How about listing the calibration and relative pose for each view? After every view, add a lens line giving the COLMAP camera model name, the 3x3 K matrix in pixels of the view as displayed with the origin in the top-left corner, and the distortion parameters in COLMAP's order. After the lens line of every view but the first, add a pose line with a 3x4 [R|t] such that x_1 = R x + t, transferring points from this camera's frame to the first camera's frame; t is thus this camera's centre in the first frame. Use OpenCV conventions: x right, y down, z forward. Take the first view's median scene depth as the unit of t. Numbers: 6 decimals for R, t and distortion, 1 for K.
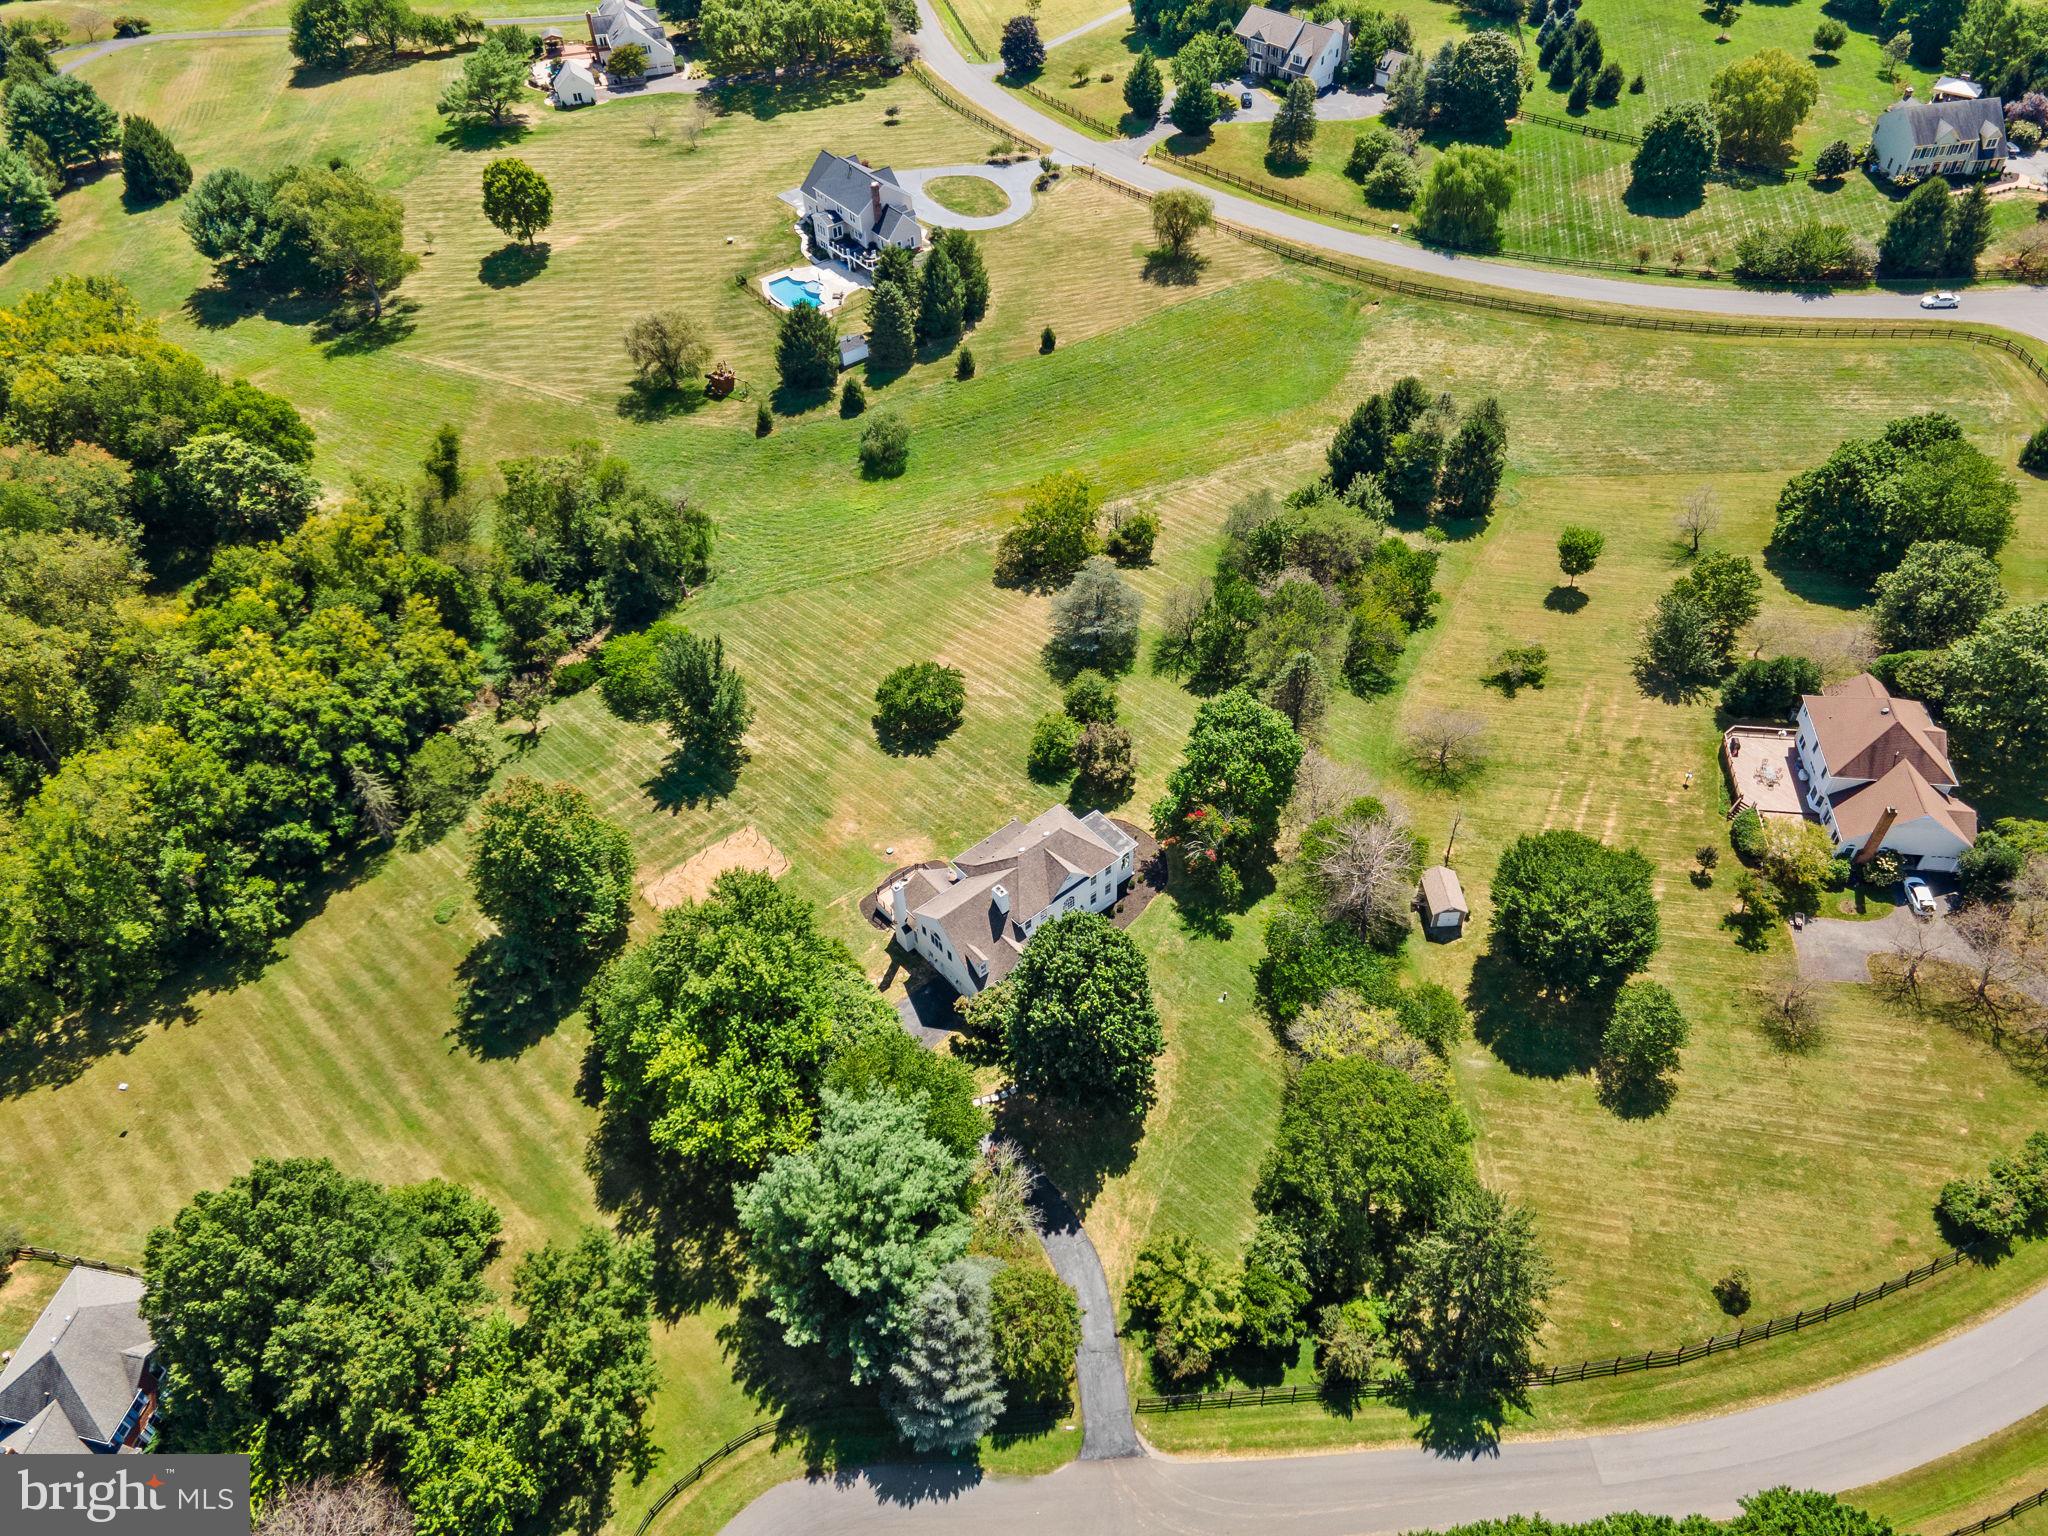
lens RADIAL K [[1485.0, 0, 1029.7], [0, 1485.0, 754.4], [0, 0, 1]] dist [0.039935, 0.026643]
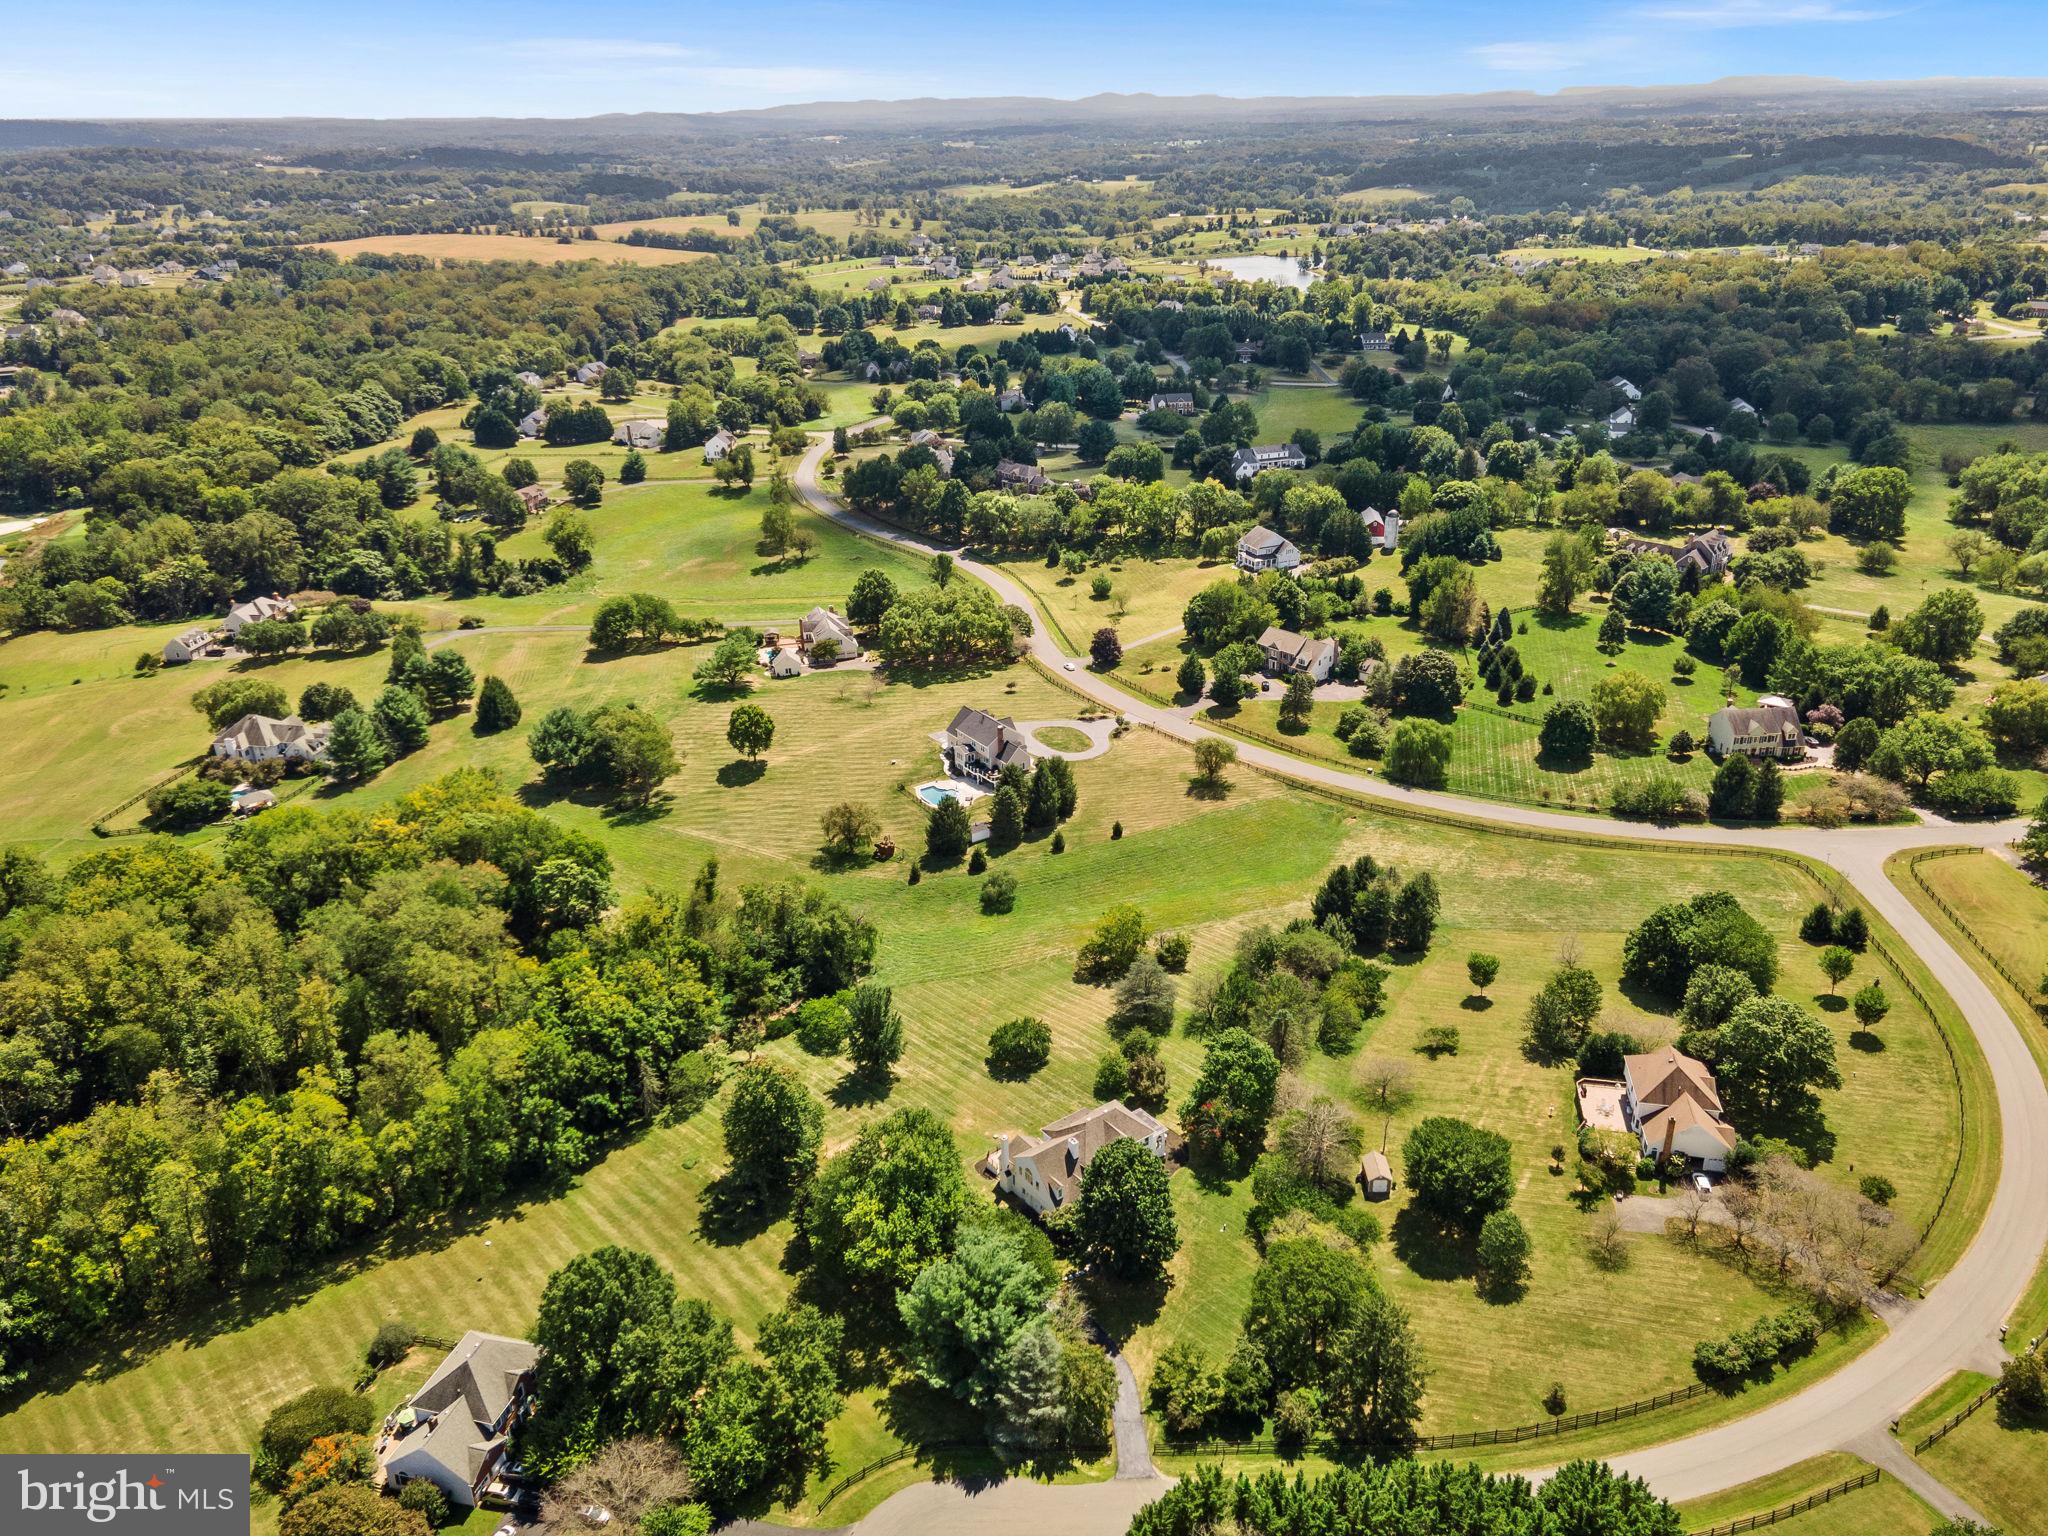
lens RADIAL K [[1485.0, 0, 1026.6], [0, 1485.0, 773.0], [0, 0, 1]] dist [0.039935, 0.026643]
pose [[0.997870, 0.037183, -0.053591, -0.000297], [-0.053827, 0.933475, -0.354580, 0.220805], [0.036841, 0.356709, 0.933489, -0.423048]]
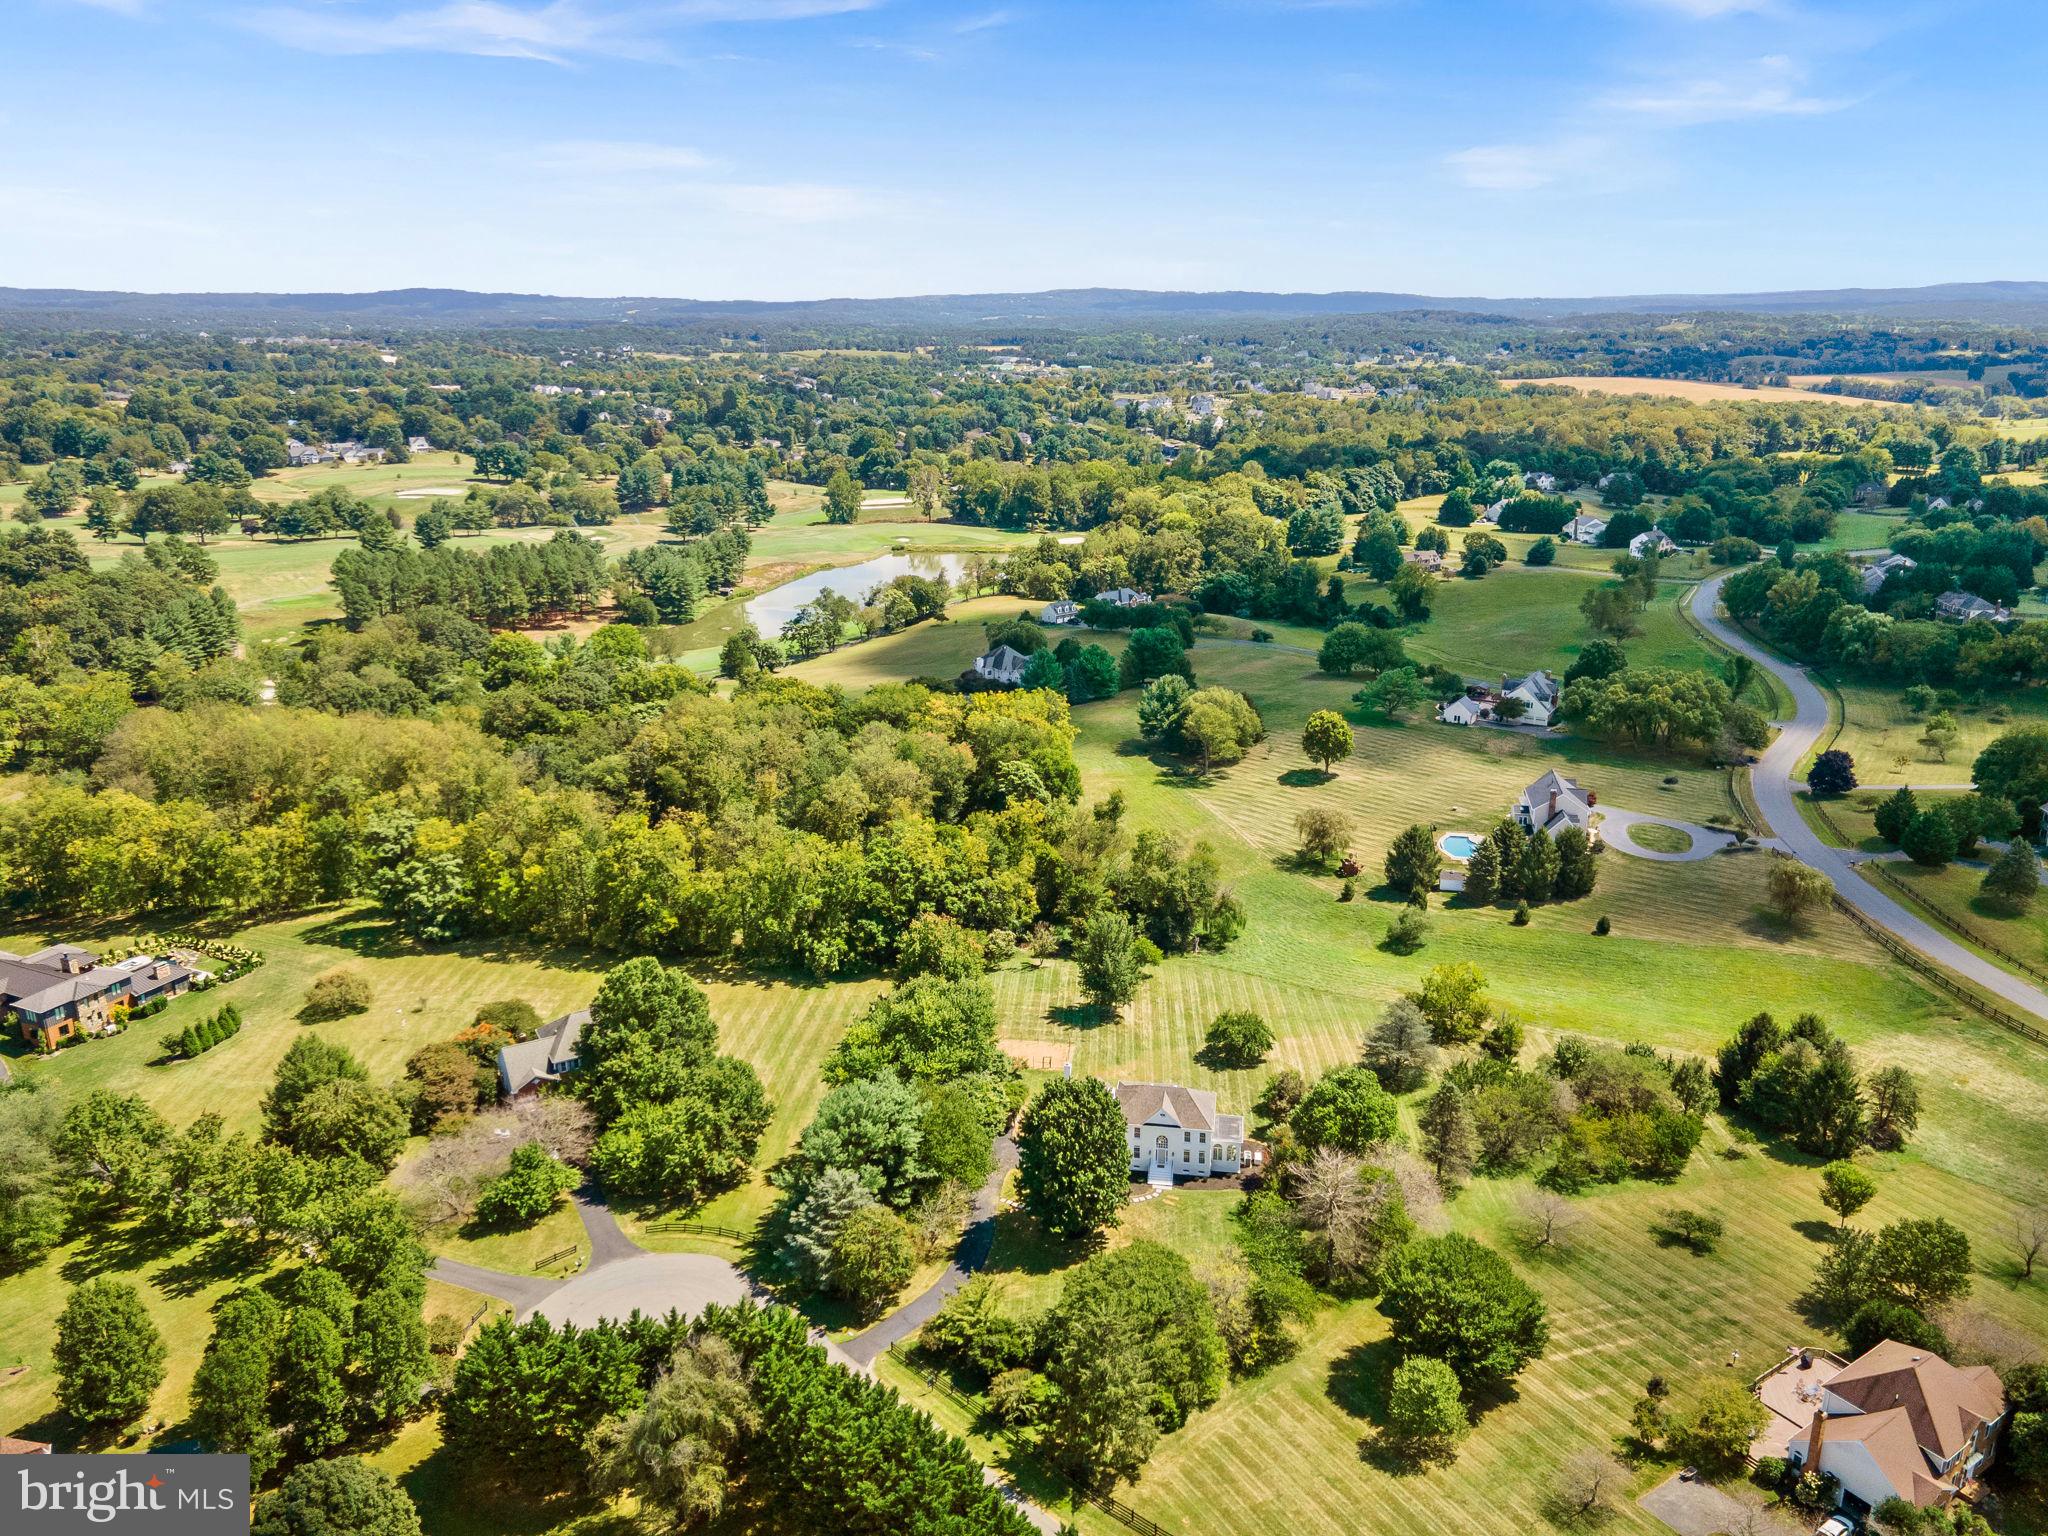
lens RADIAL K [[1485.0, 0, 1026.2], [0, 1485.0, 763.3], [0, 0, 1]] dist [0.039935, 0.026643]
pose [[0.660517, 0.254258, -0.706449, 0.643935], [-0.545743, 0.808783, -0.219171, 0.150315], [0.515638, 0.530305, 0.672974, -0.097855]]
